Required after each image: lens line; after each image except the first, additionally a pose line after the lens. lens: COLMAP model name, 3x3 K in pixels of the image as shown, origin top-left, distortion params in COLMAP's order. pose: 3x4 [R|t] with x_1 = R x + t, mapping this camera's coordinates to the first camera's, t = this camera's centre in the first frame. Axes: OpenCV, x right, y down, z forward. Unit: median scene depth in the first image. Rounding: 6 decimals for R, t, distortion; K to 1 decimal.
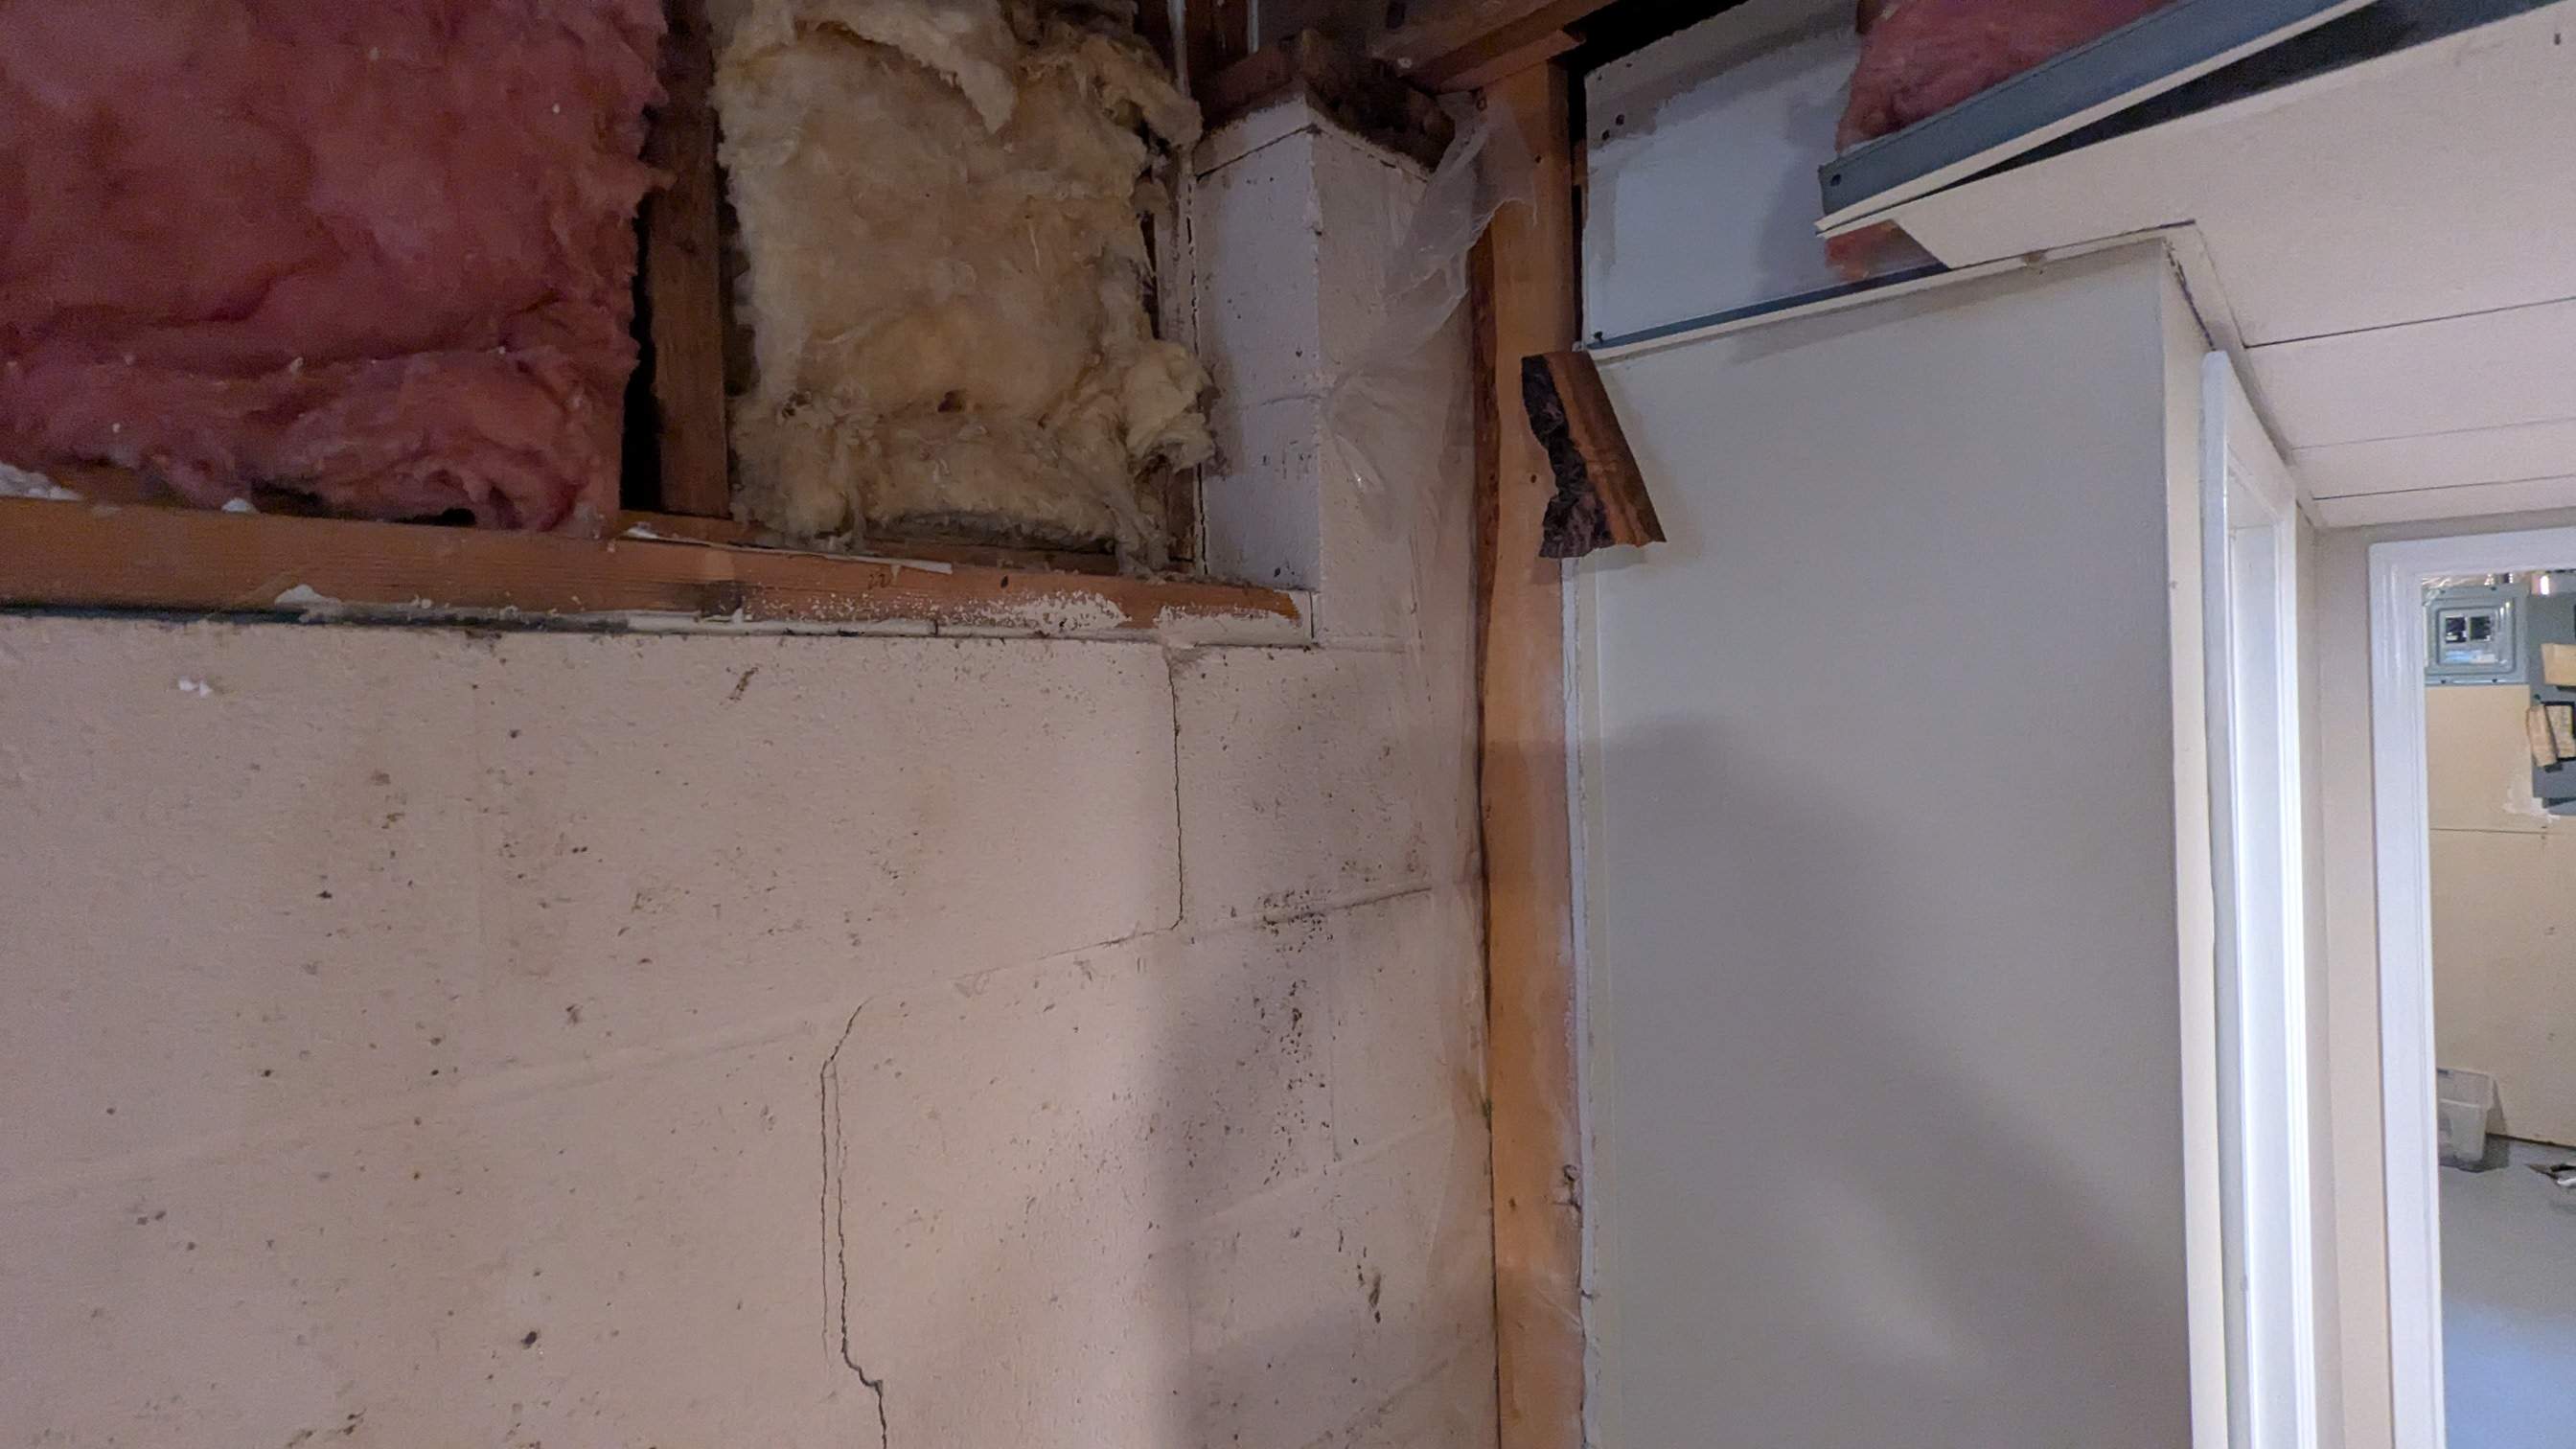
lens RADIAL K [[1211.7, 0, 1284.0], [0, 1211.7, 719.0], [0, 0, 1]] dist [-0.001045, 0.001854]
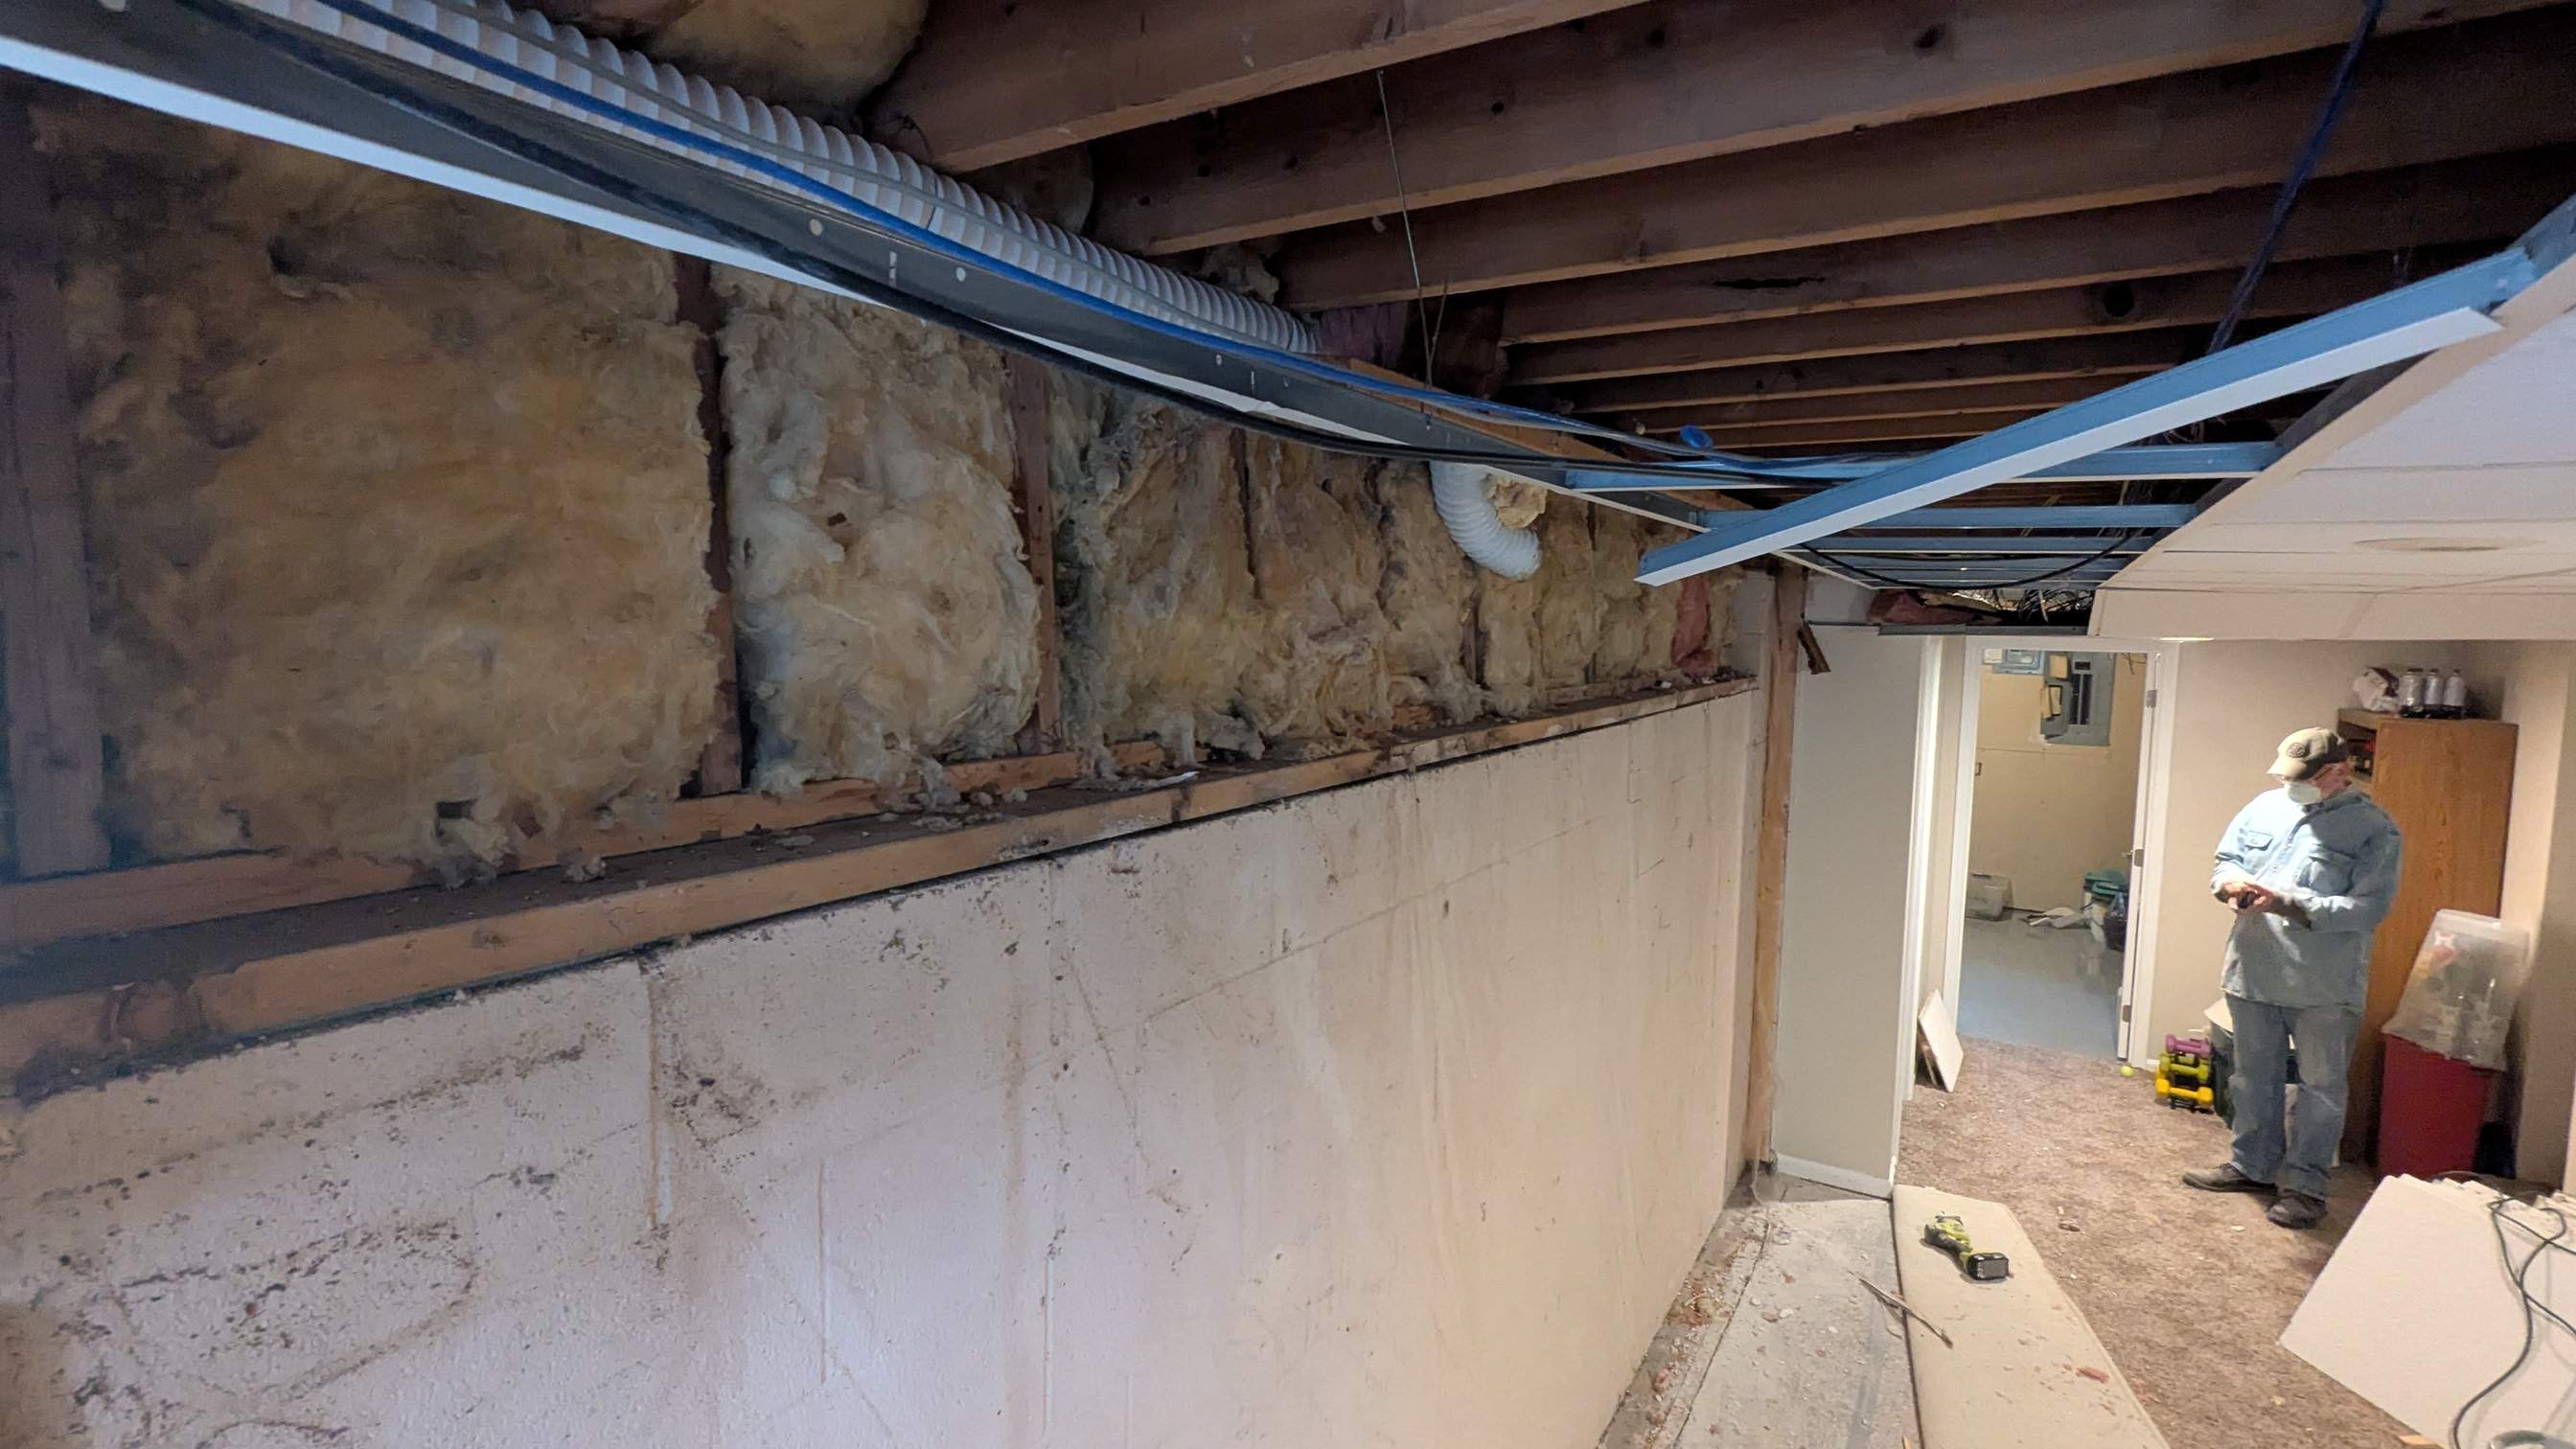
lens RADIAL K [[1211.7, 0, 1284.0], [0, 1211.7, 719.0], [0, 0, 1]] dist [-0.001045, 0.001854]
pose [[0.978742, 0.031340, 0.202688, -3.079941], [-0.045979, 0.996631, 0.067922, -0.198354], [-0.199876, -0.075797, 0.976885, -3.670736]]
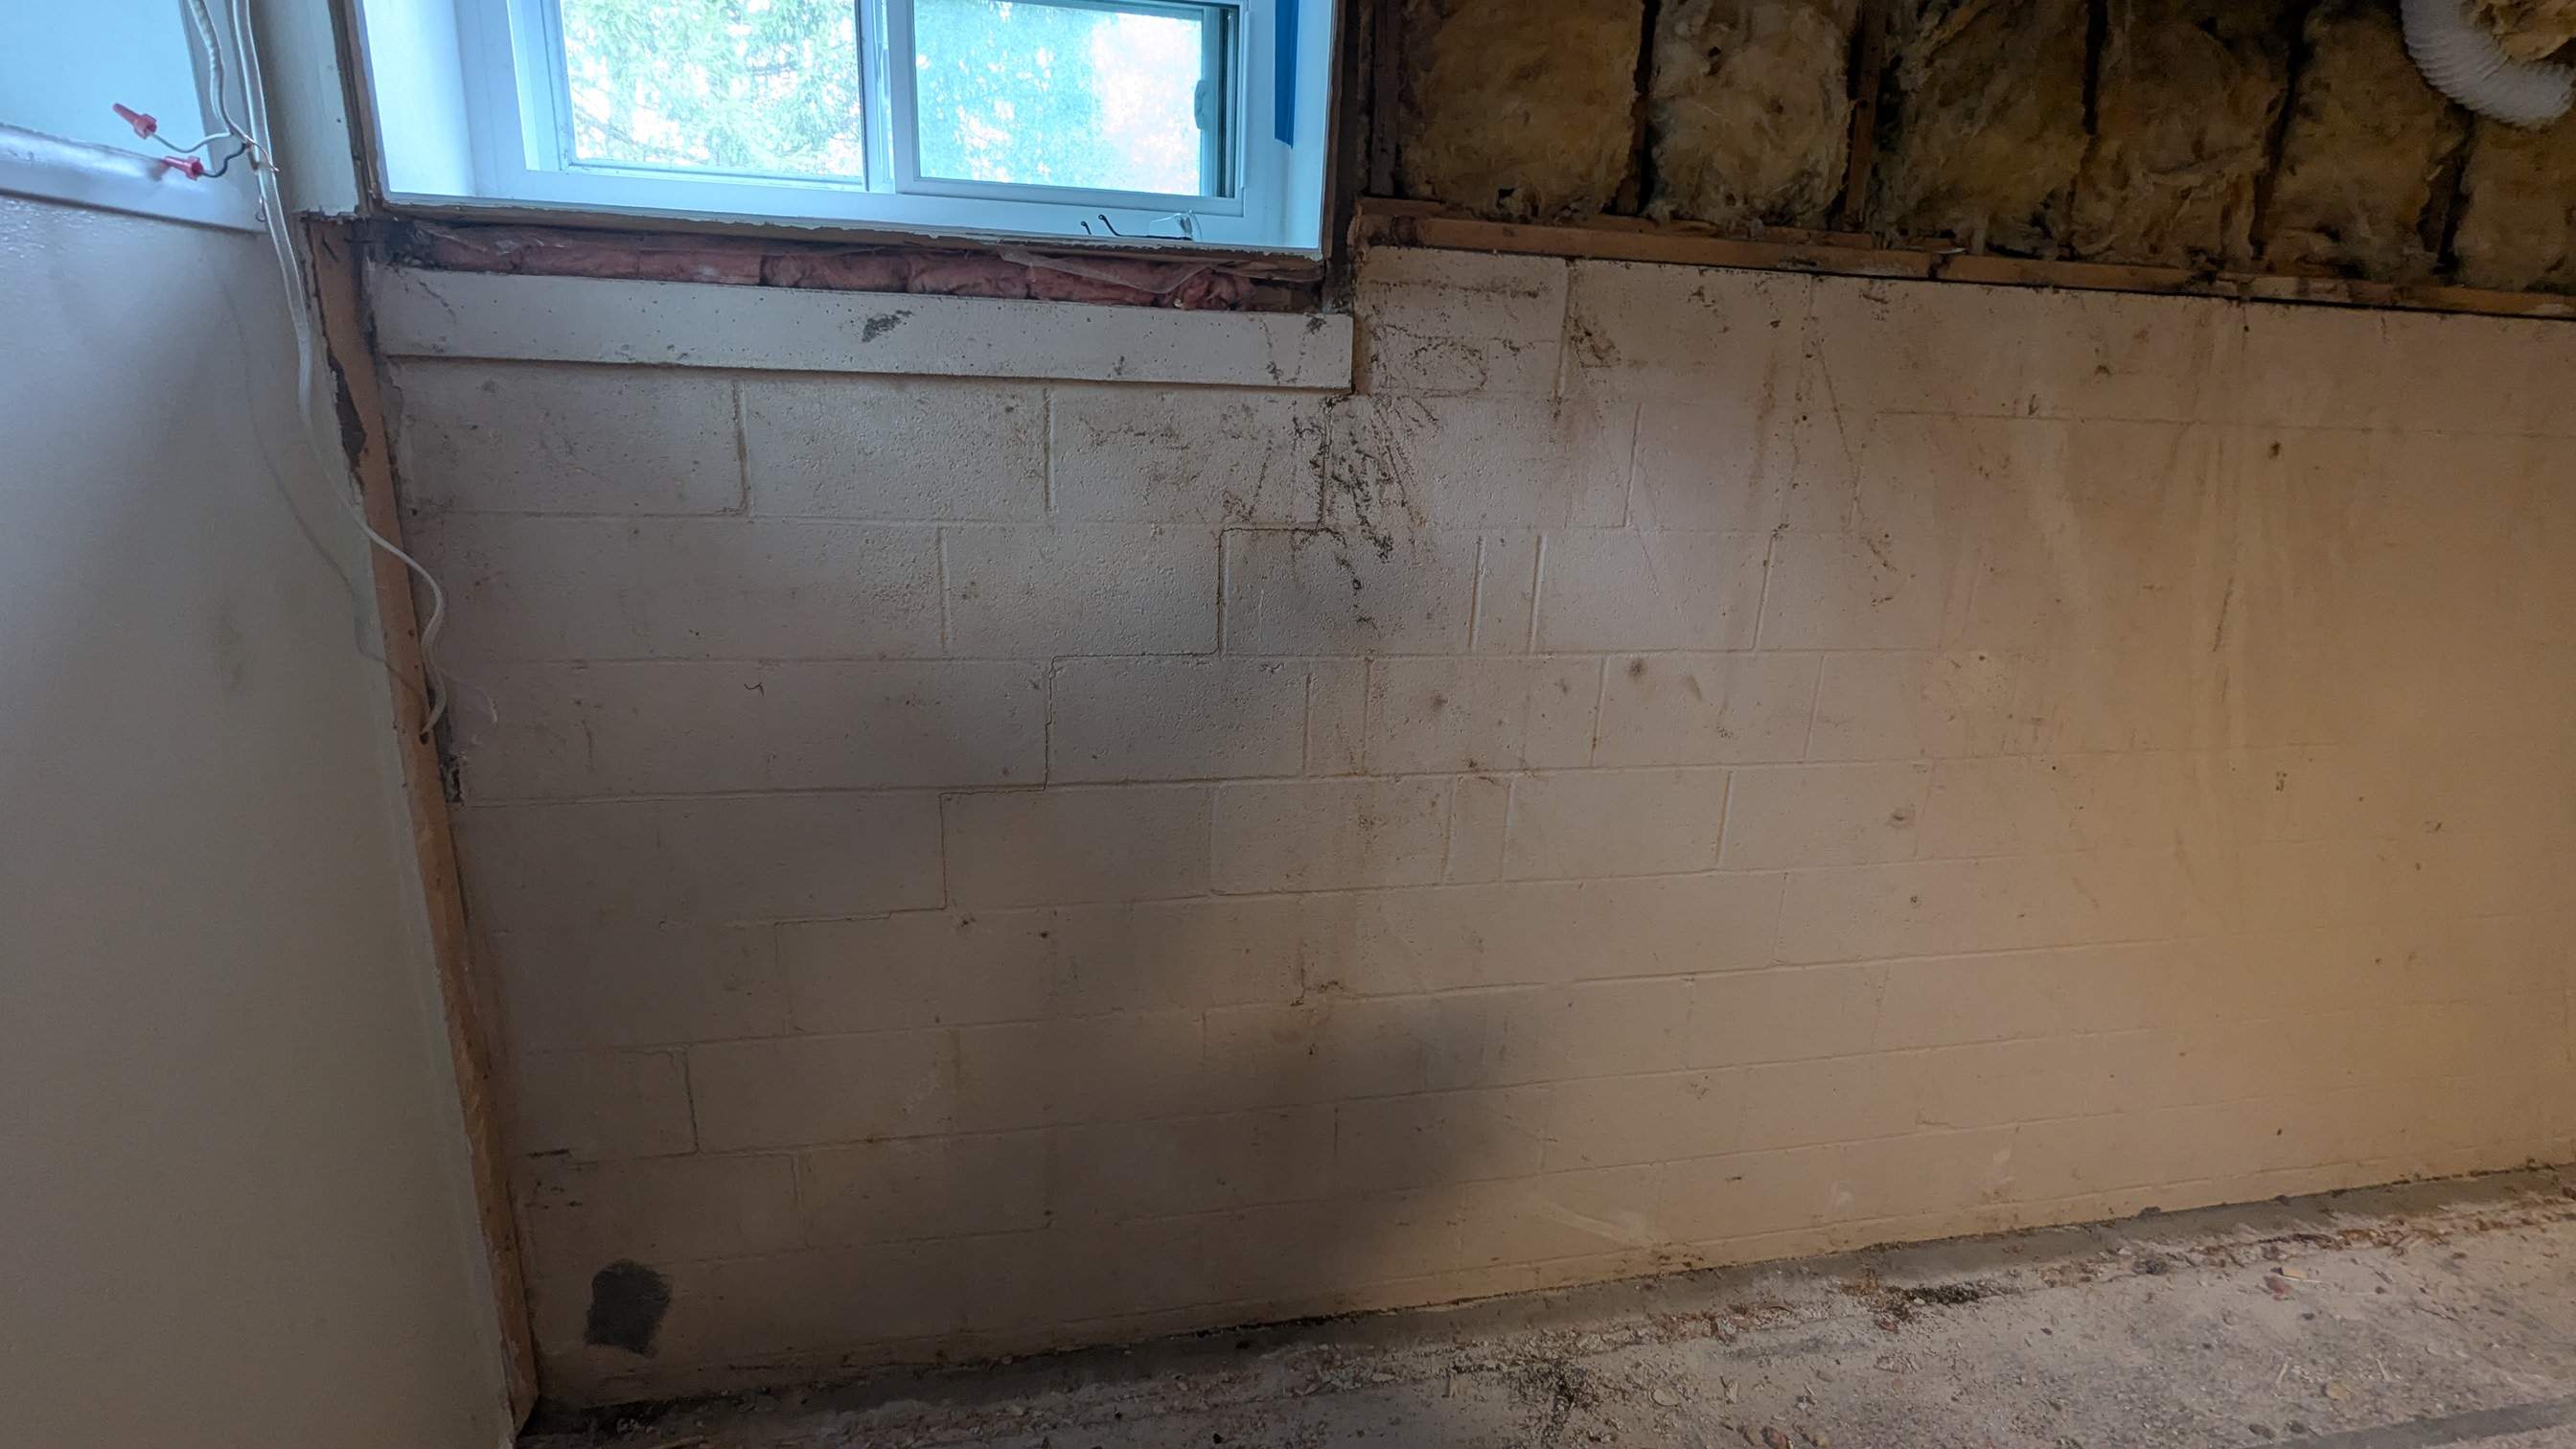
lens RADIAL K [[1211.7, 0, 1284.0], [0, 1211.7, 719.0], [0, 0, 1]] dist [-0.001045, 0.001854]
pose [[0.816540, 0.223107, -0.532434, -2.475565], [-0.072850, 0.954750, 0.288349, 0.288227], [0.572674, -0.196661, 0.795845, -4.756716]]
